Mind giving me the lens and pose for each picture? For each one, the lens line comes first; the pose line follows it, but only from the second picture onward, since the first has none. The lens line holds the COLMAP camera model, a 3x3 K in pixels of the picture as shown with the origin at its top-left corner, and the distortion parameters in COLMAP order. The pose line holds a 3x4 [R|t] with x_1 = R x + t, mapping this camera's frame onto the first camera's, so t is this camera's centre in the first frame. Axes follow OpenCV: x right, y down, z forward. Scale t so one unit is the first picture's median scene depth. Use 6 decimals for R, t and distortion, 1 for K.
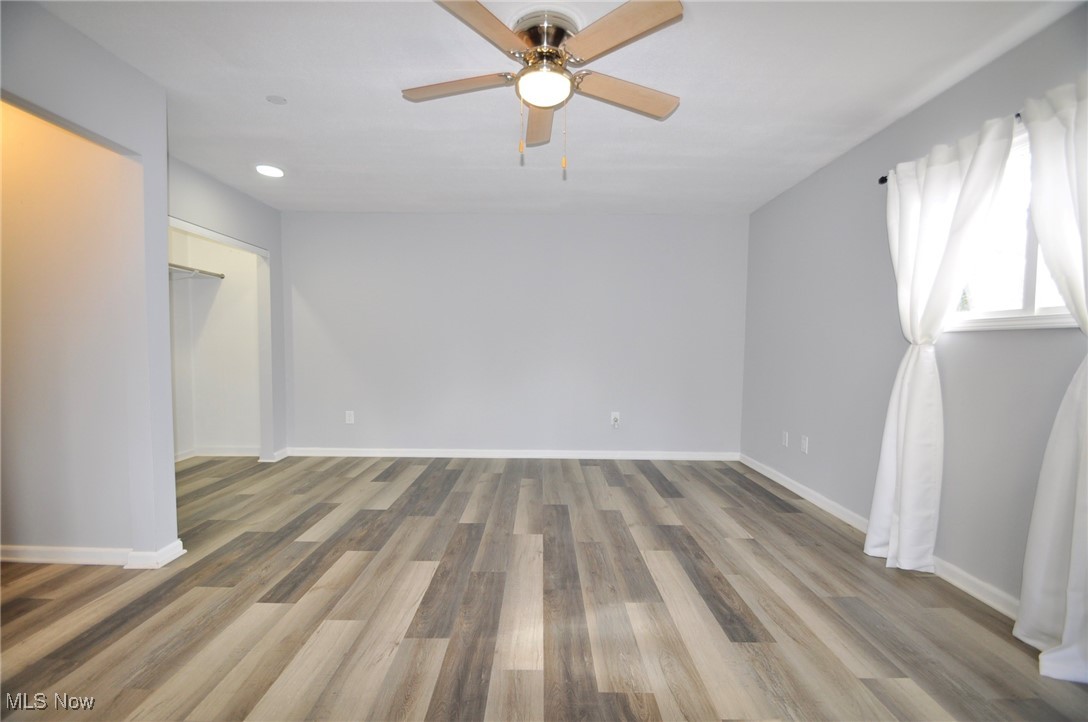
lens RADIAL K [[474.4, 0, 540.9], [0, 474.4, 365.0], [0, 0, 1]] dist [0.003281, -0.013818]
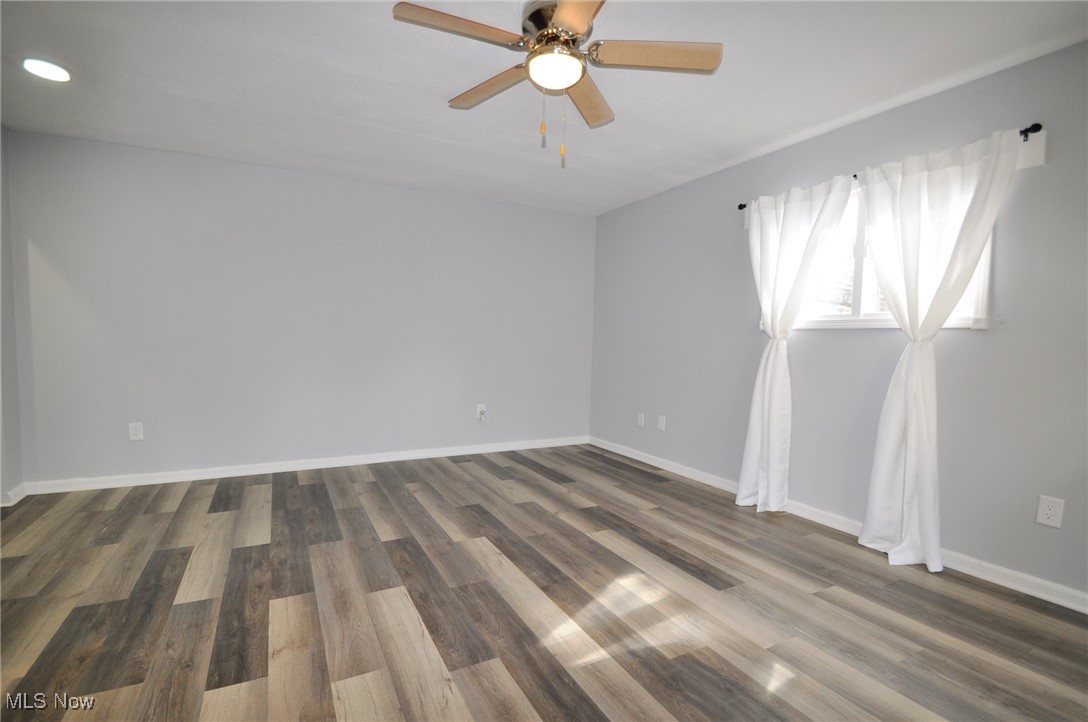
lens RADIAL K [[498.4, 0, 536.2], [0, 498.4, 363.8], [0, 0, 1]] dist [0.000694, -0.016407]
pose [[0.884704, -0.016361, 0.465865, -0.397773], [0.008484, 0.999783, 0.019000, -0.005266], [-0.466075, -0.012857, 0.884652, 0.086593]]
